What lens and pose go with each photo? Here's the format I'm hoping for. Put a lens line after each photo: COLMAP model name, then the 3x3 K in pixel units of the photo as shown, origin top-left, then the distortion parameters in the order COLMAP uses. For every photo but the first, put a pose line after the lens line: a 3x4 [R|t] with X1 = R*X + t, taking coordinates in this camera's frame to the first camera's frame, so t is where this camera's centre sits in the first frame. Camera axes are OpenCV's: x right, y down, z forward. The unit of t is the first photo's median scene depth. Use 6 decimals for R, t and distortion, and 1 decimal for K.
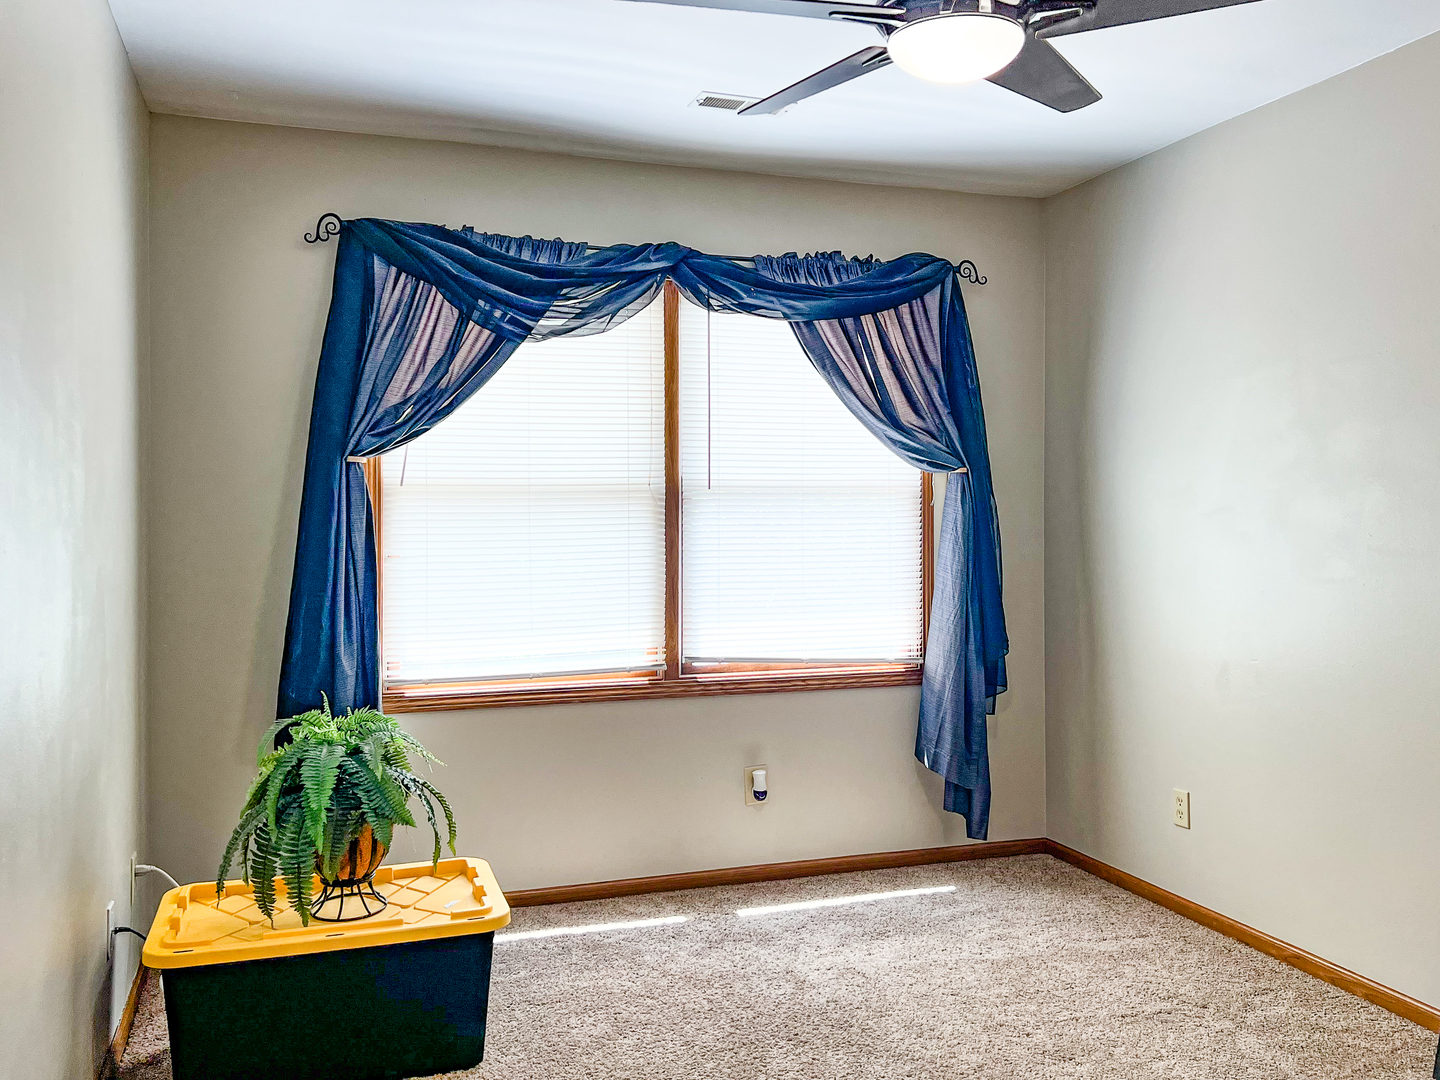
lens RADIAL K [[1152.4, 0, 720.0], [0, 1152.4, 540.0], [0, 0, 1]] dist [0.151368, -0.455024]
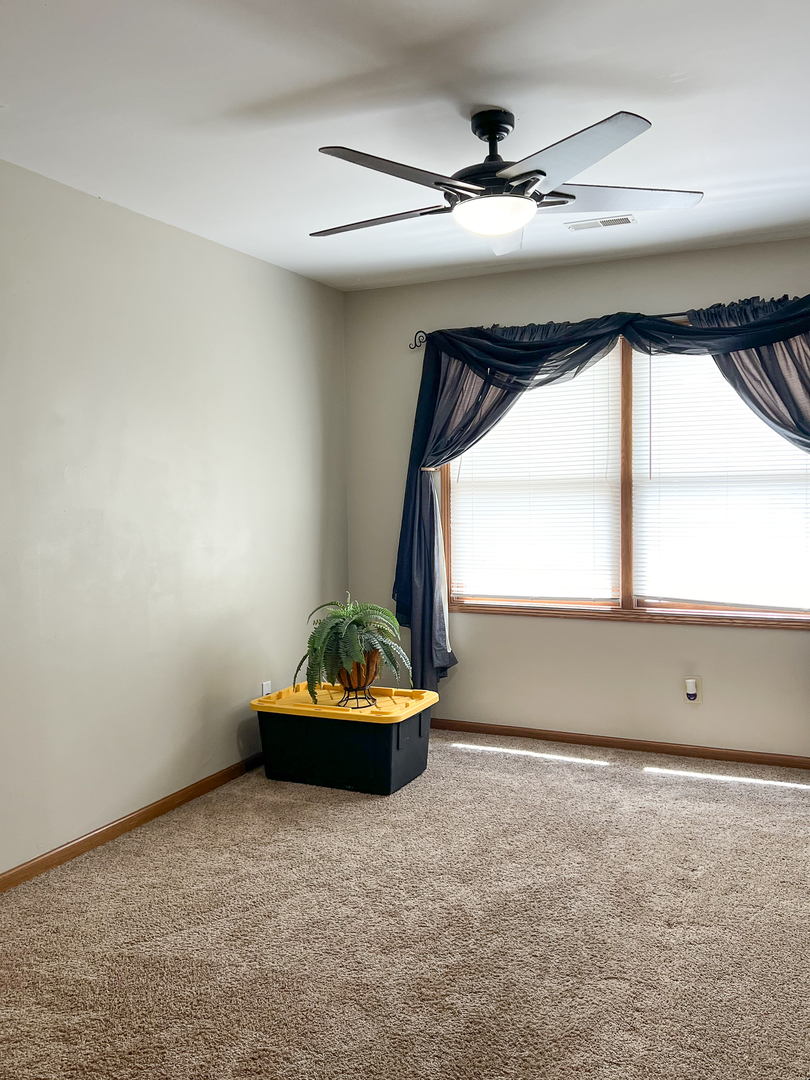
lens RADIAL K [[864.3, 0, 405.0], [0, 864.3, 540.0], [0, 0, 1]] dist [0.151368, -0.455024]
pose [[0.735751, 0.030839, -0.676550, 0.509486], [-0.001420, 0.999031, 0.043995, -0.016420], [0.677251, -0.031408, 0.735081, -0.007321]]
